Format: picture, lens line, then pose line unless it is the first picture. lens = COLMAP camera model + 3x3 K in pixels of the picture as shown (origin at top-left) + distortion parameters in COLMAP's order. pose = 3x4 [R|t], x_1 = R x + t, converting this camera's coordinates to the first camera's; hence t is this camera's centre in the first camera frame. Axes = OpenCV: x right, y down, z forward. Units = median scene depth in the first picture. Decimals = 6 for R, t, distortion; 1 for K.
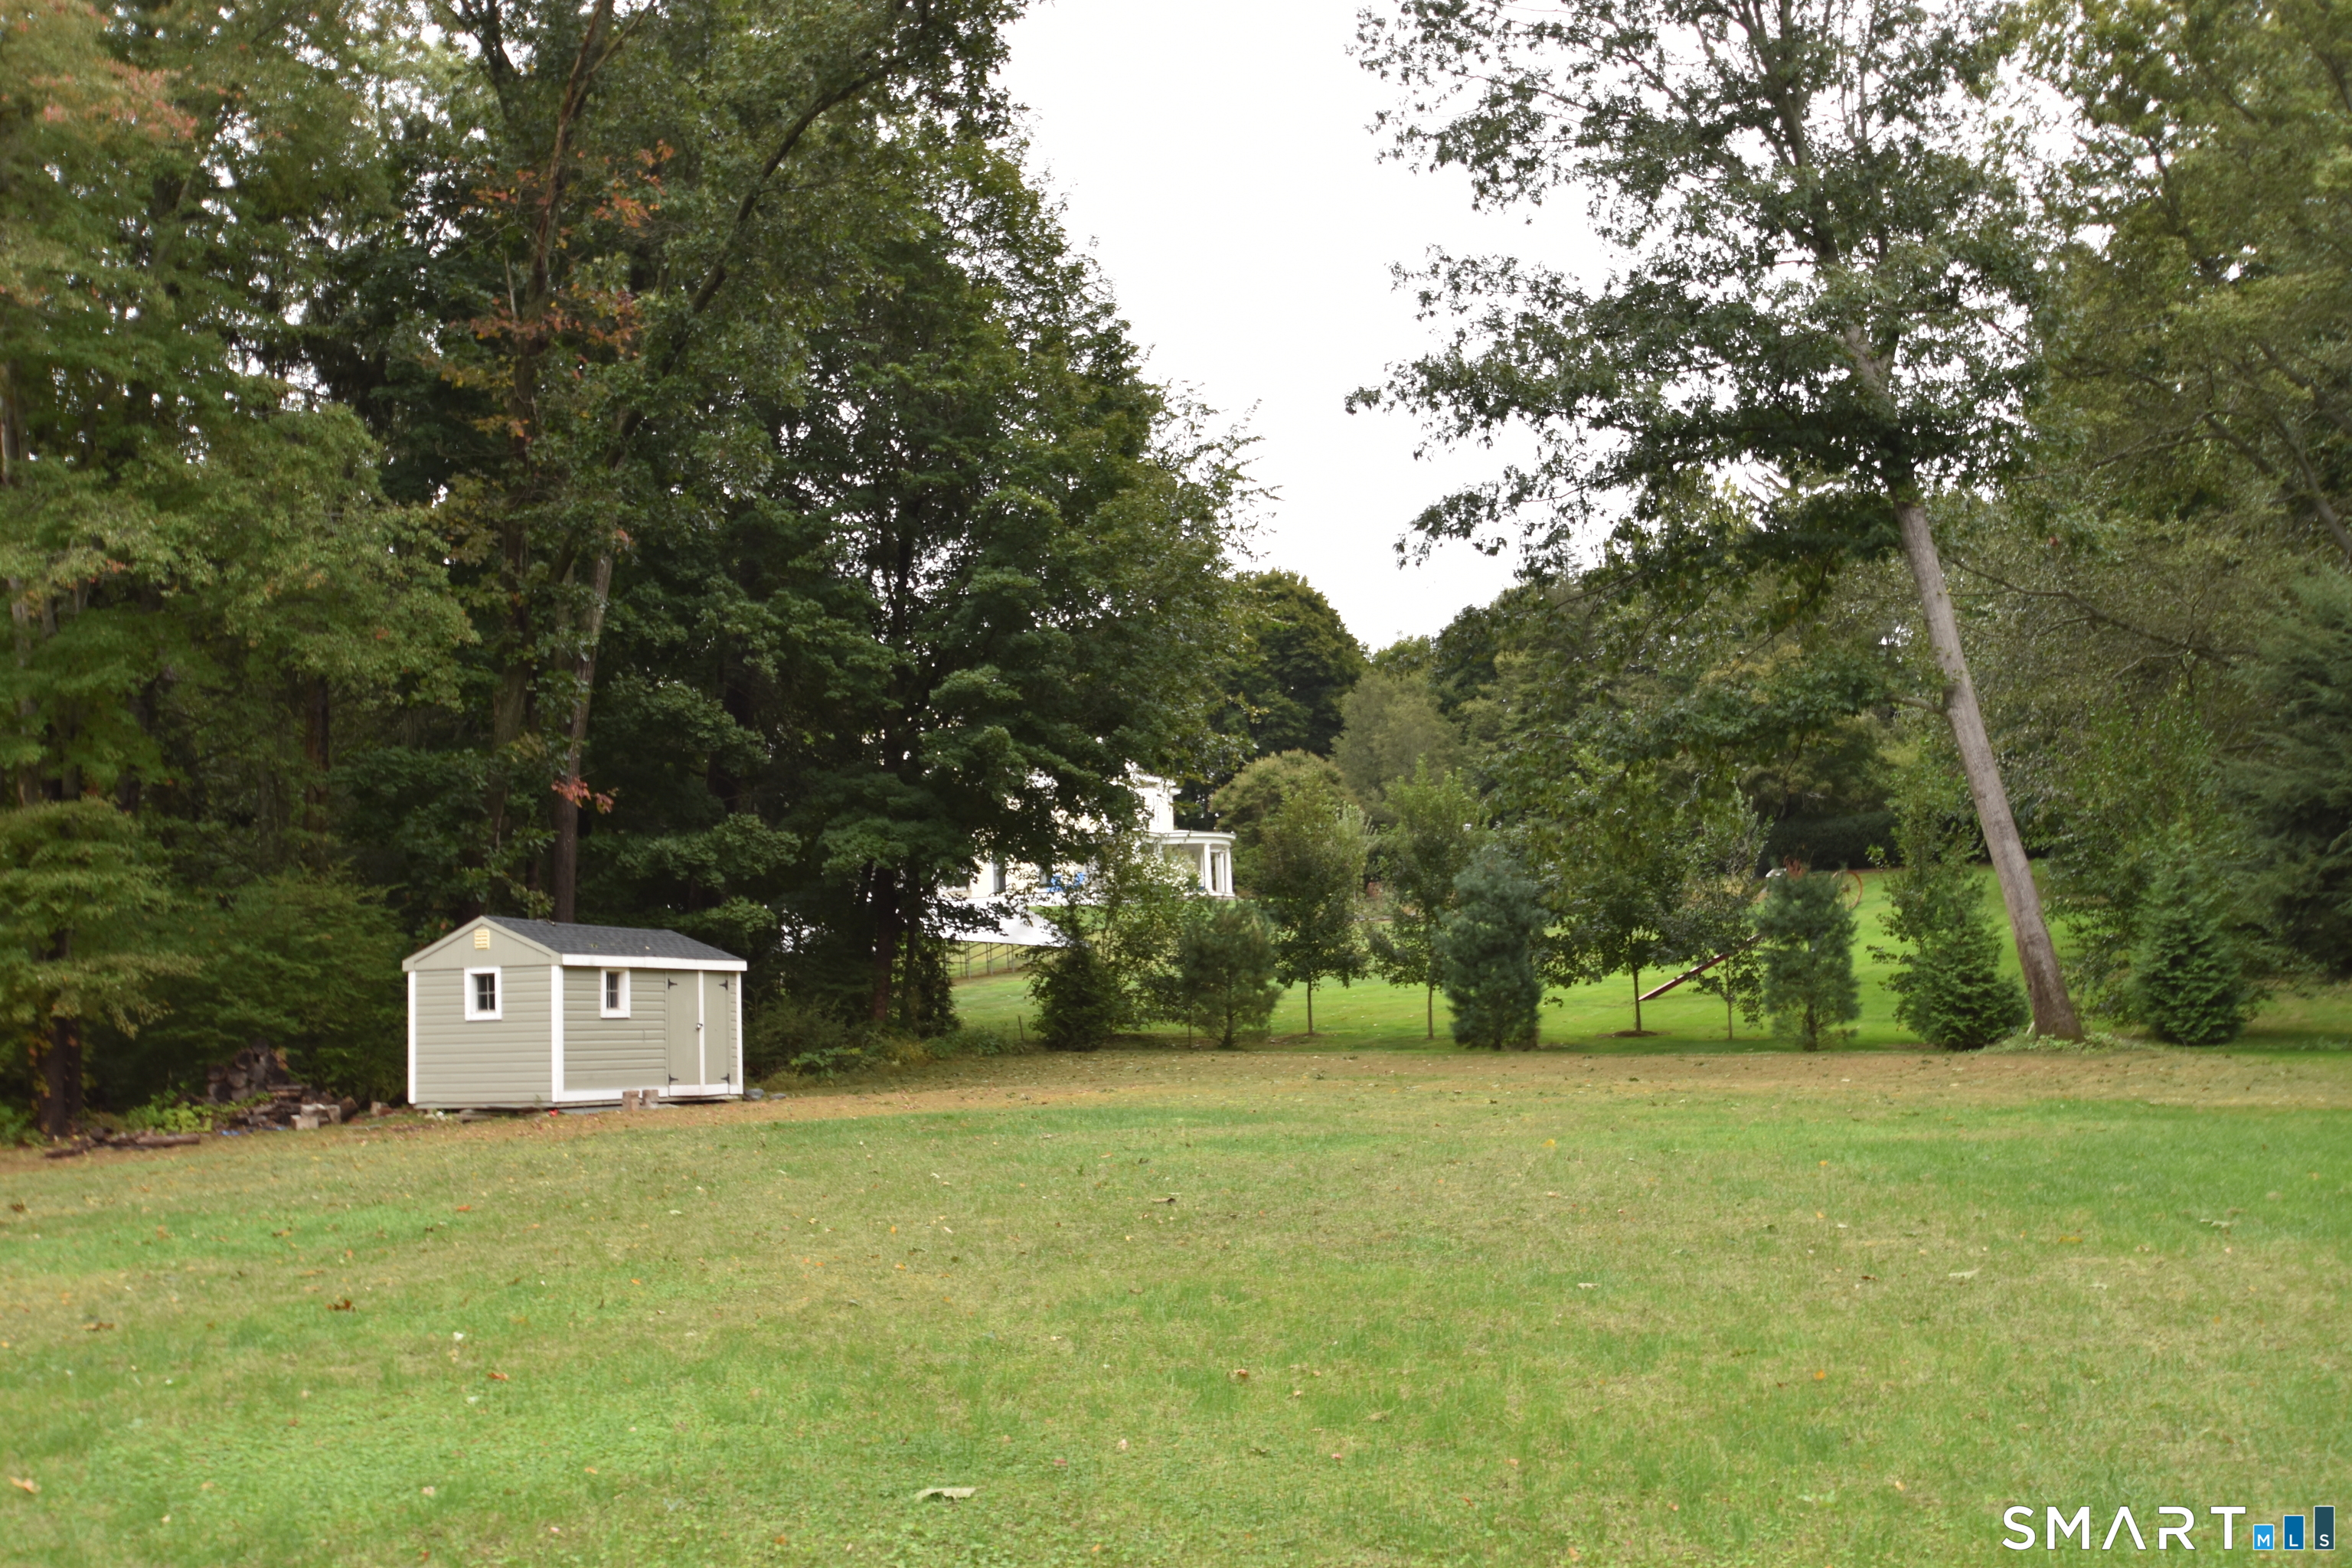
lens RADIAL K [[2162.0, 0, 1170.4], [0, 2162.0, 867.4], [0, 0, 1]] dist [-0.004506, -0.002452]
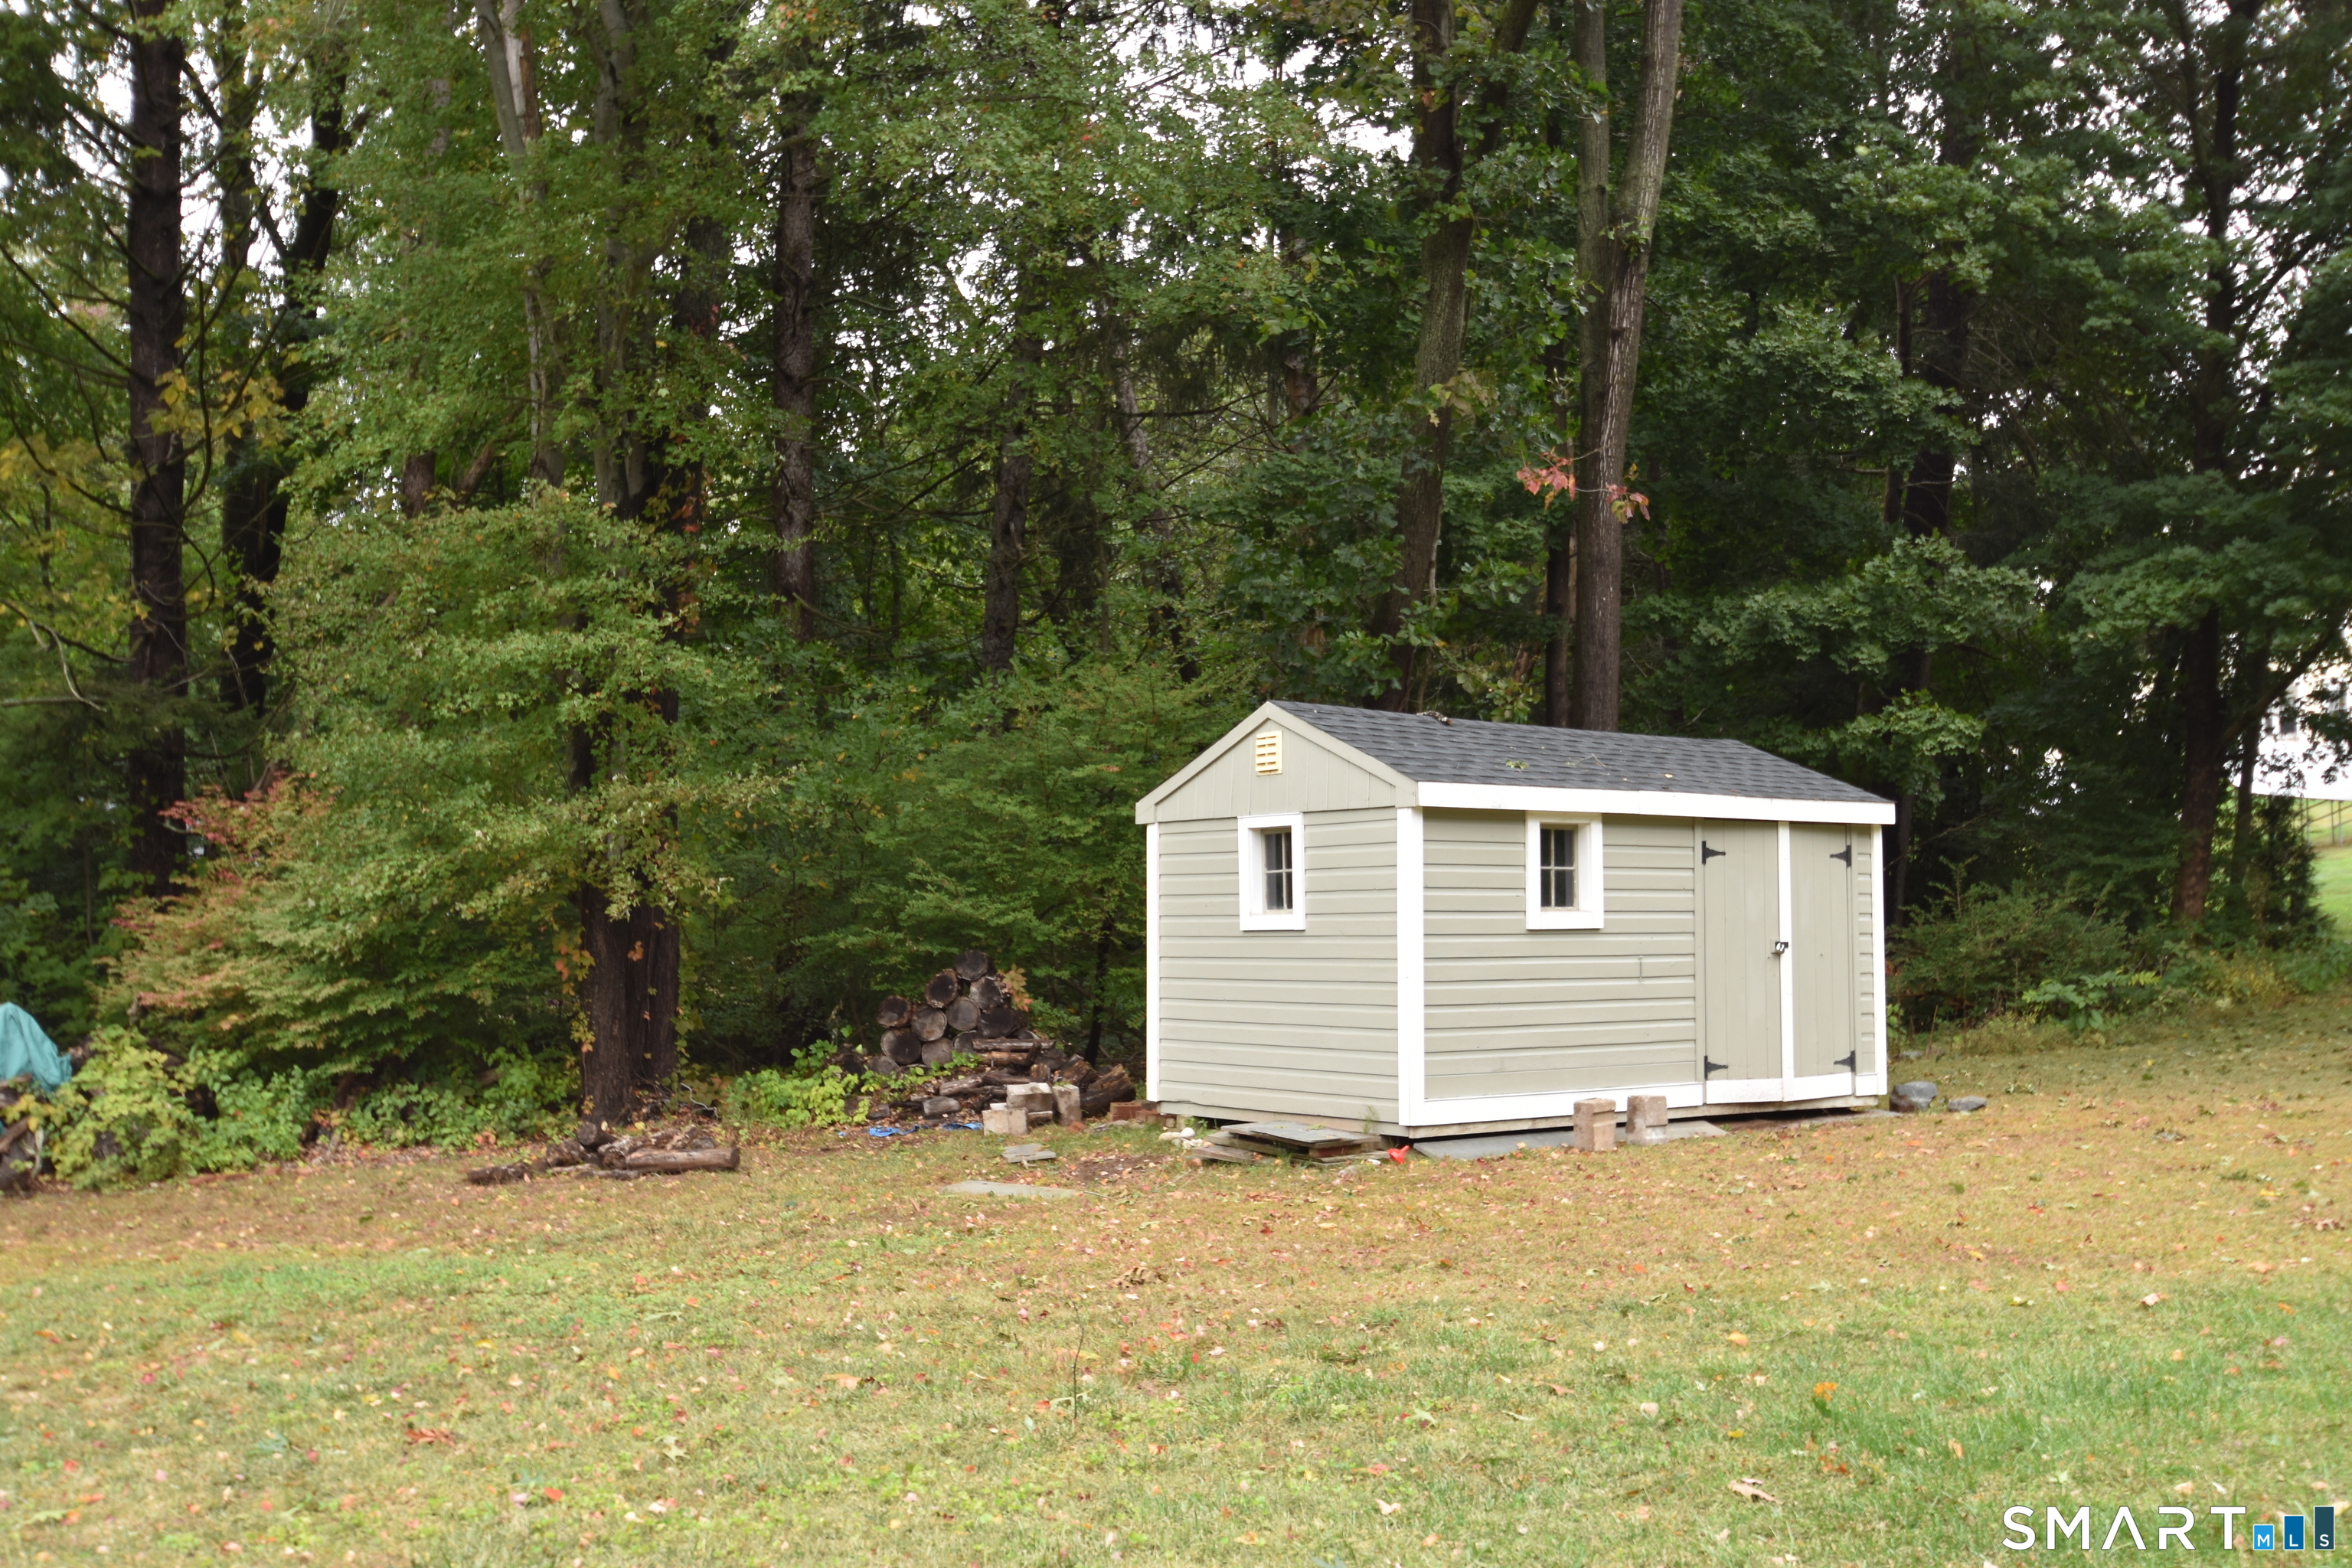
lens RADIAL K [[2162.0, 0, 1170.4], [0, 2162.0, 867.4], [0, 0, 1]] dist [-0.004506, -0.002452]
pose [[0.846134, 0.004029, -0.532955, -0.087742], [0.026899, 0.998374, 0.050253, 0.031705], [0.532291, -0.056857, 0.844650, 0.564184]]
